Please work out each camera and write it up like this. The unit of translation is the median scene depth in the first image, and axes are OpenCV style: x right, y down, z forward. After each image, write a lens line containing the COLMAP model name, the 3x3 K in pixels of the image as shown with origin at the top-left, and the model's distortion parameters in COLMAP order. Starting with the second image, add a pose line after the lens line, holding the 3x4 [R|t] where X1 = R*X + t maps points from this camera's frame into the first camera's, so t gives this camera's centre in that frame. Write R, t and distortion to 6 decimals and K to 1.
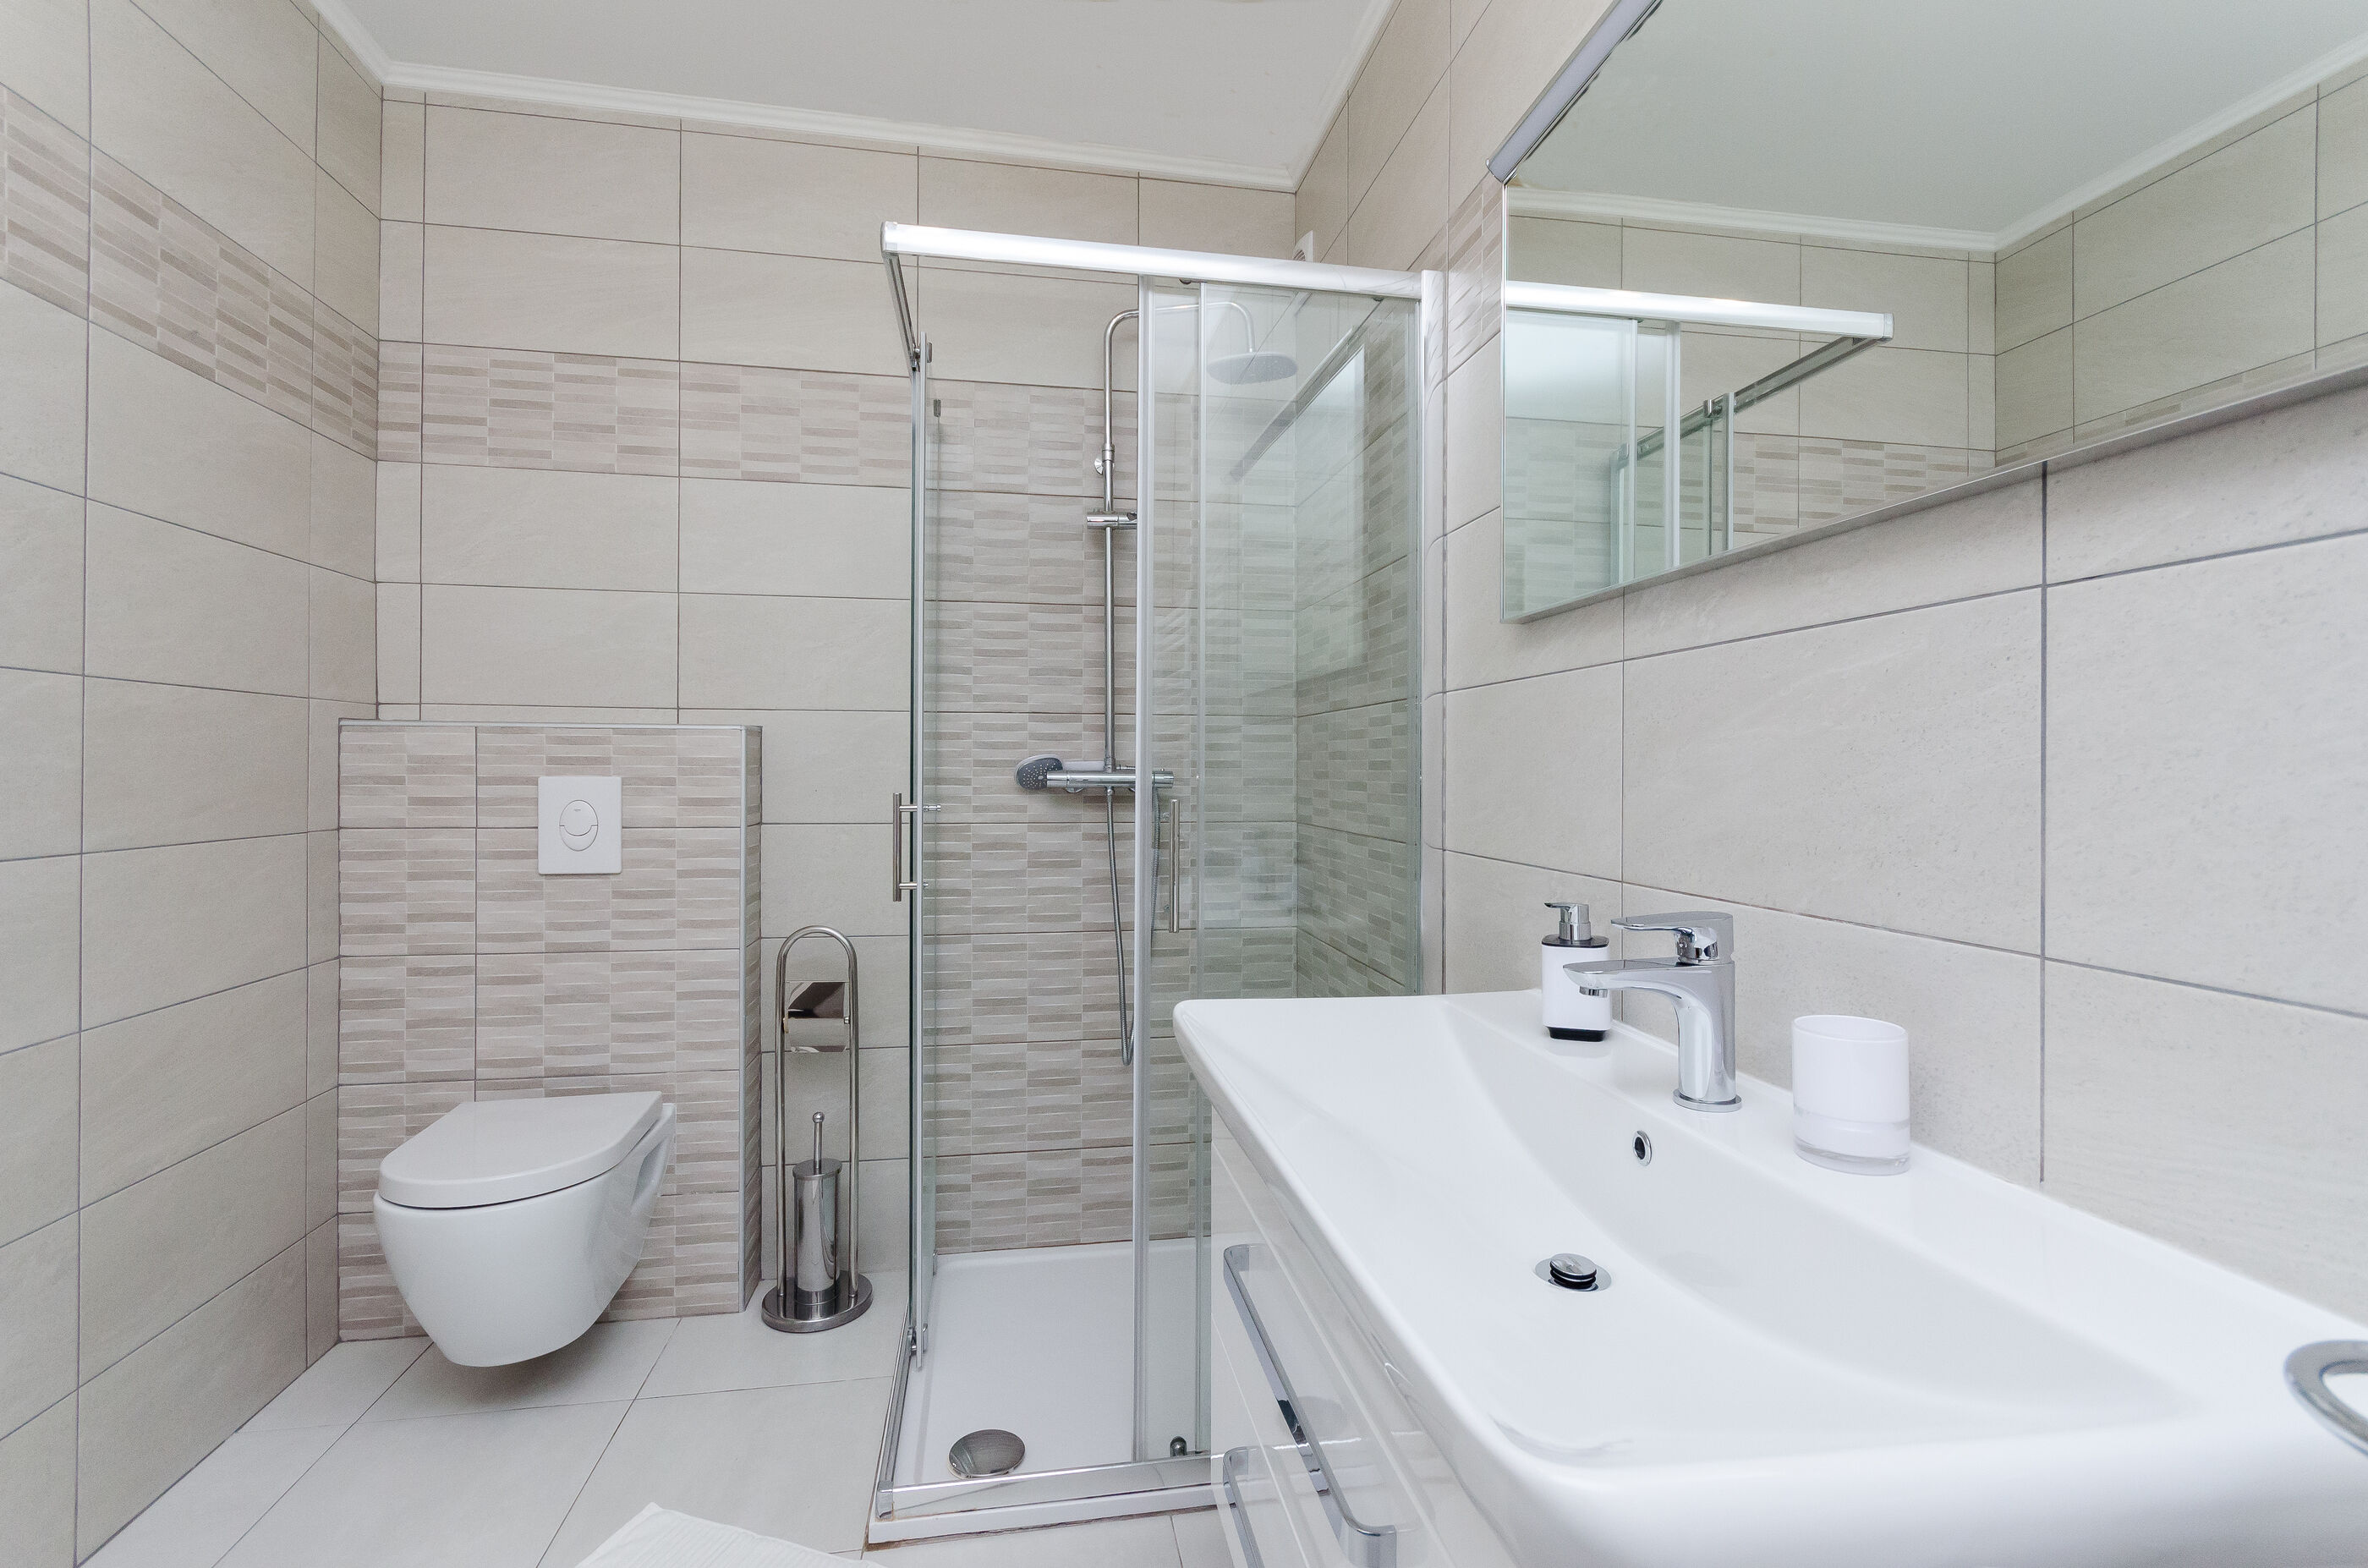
lens RADIAL K [[1072.2, 0, 1187.1], [0, 1072.2, 766.9], [0, 0, 1]] dist [-0.017820, 0.007587]
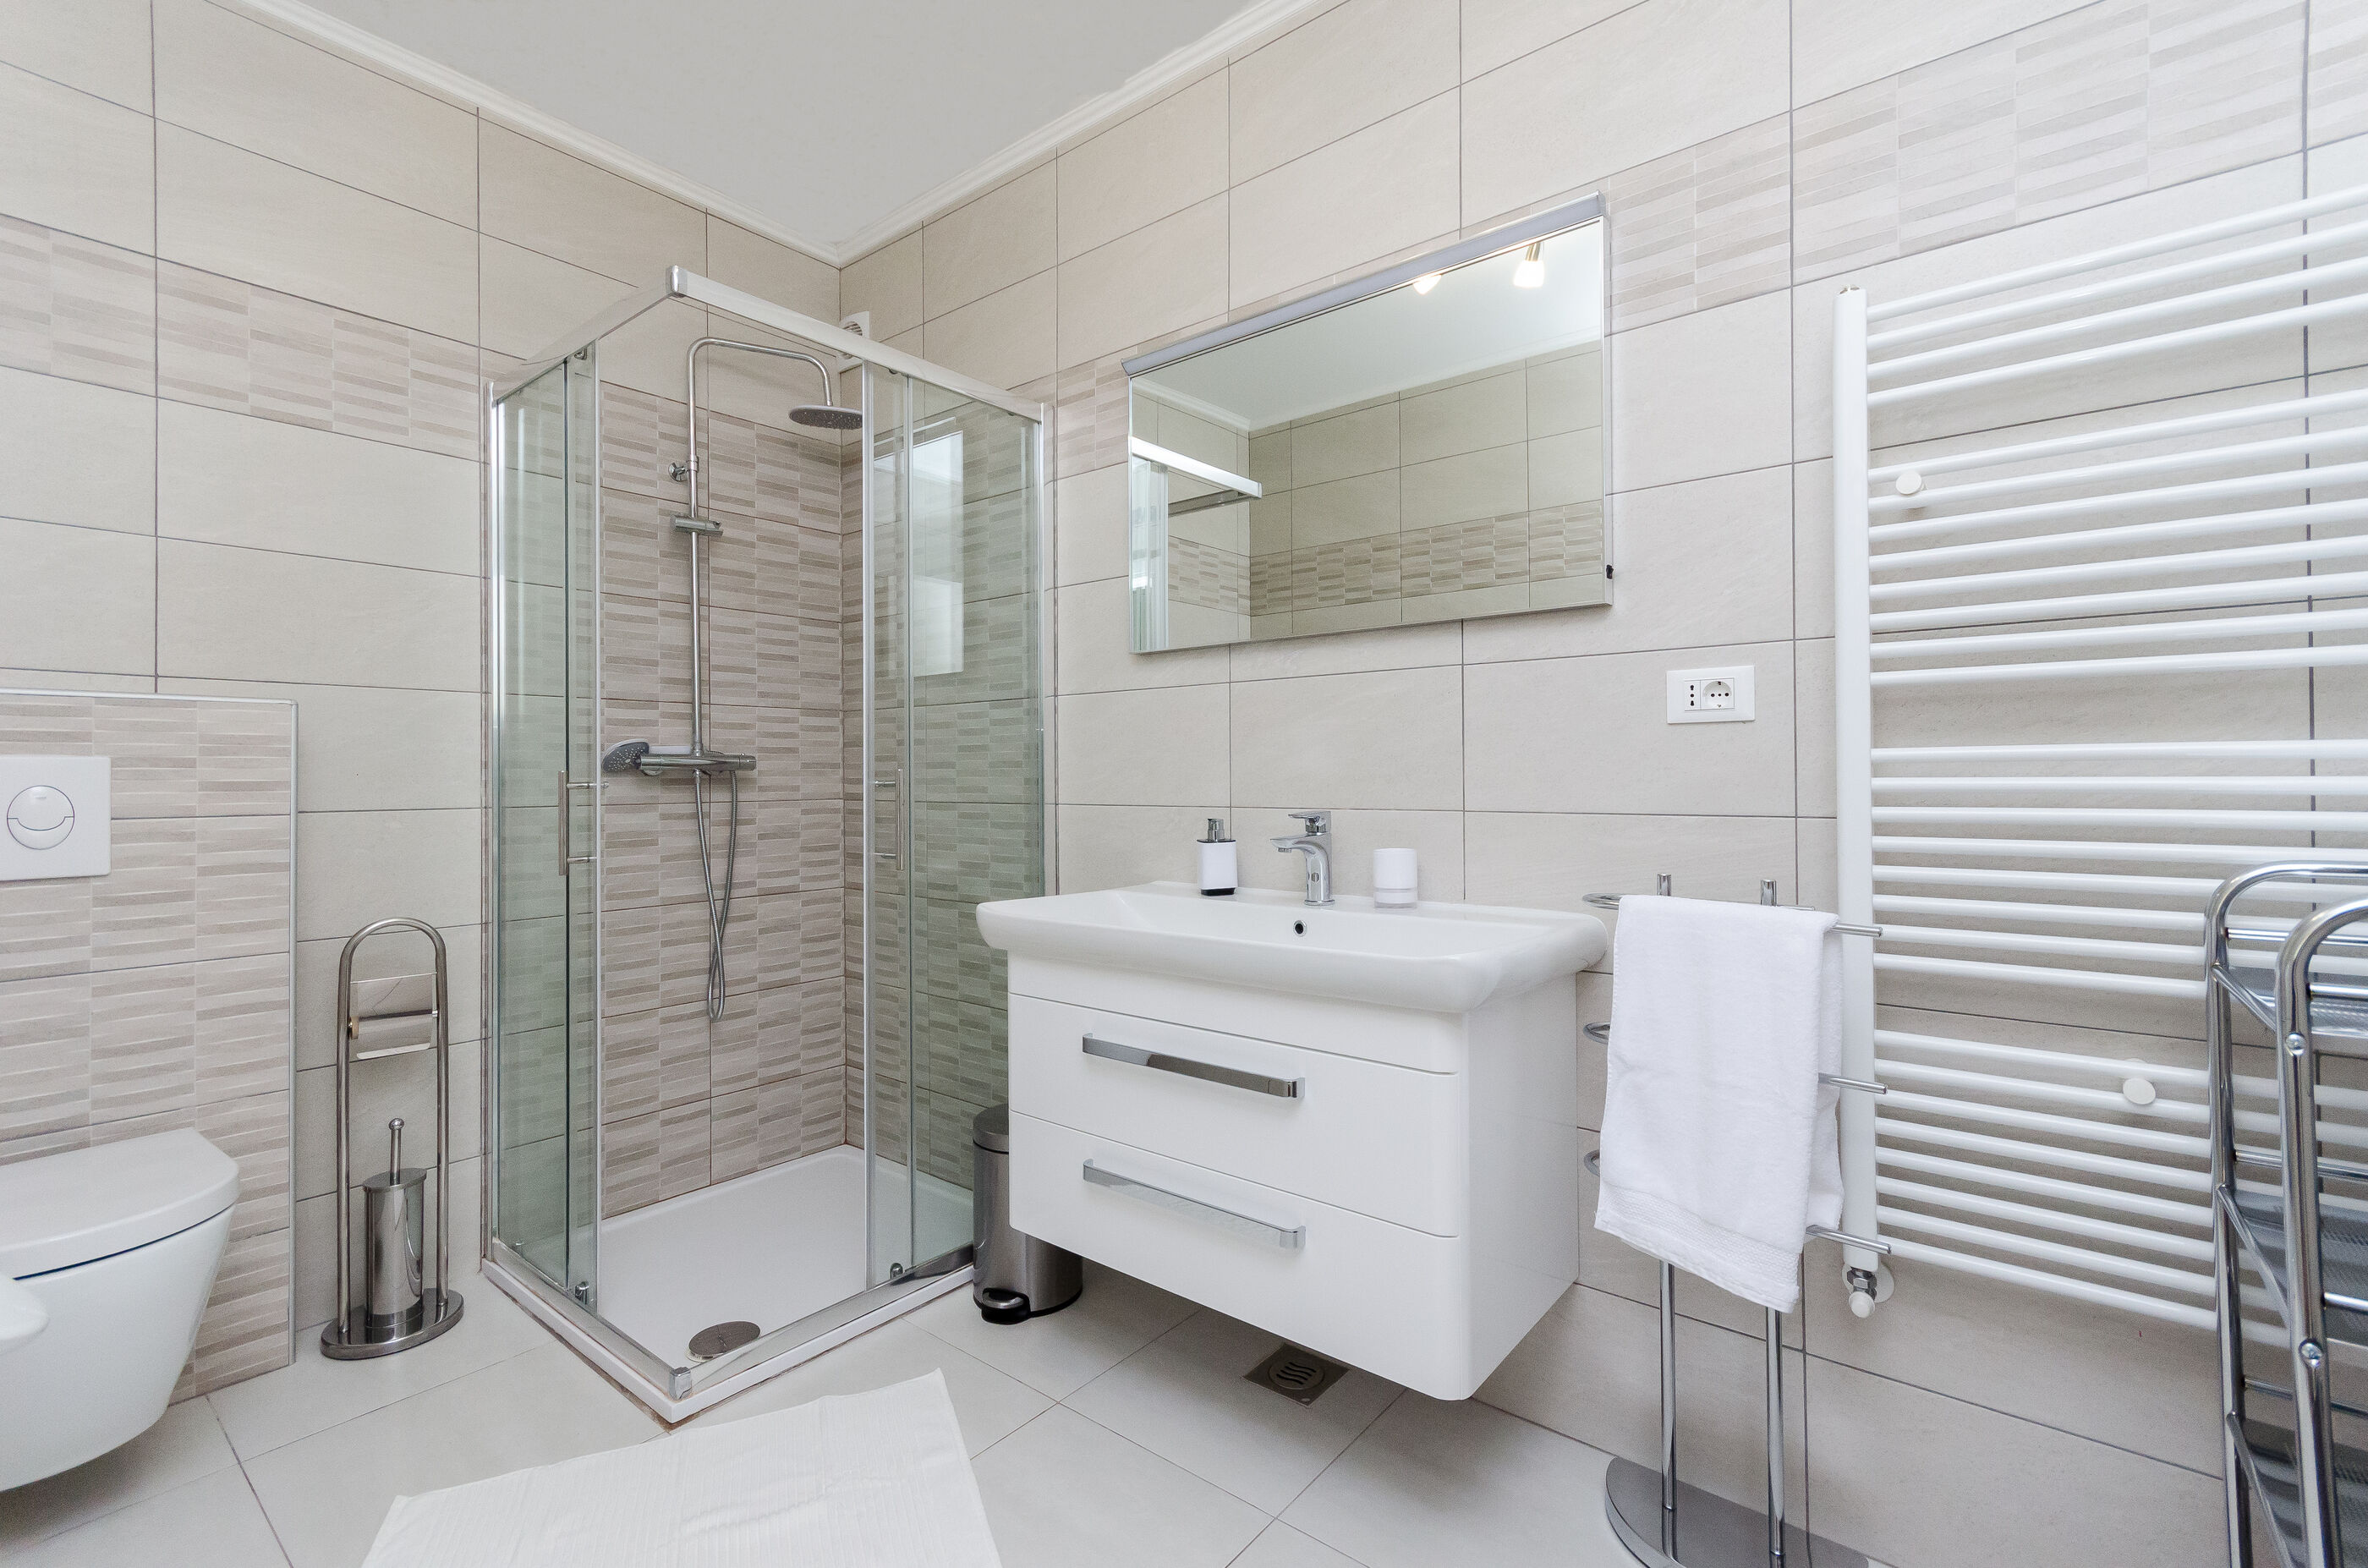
lens RADIAL K [[1044.2, 0, 1194.7], [0, 1044.2, 768.2], [0, 0, 1]] dist [0.000139, 0.000482]
pose [[0.751399, -0.003817, 0.659837, -0.425212], [0.006711, 0.999976, -0.001858, 0.024611], [-0.659814, 0.005825, 0.751406, -0.146467]]
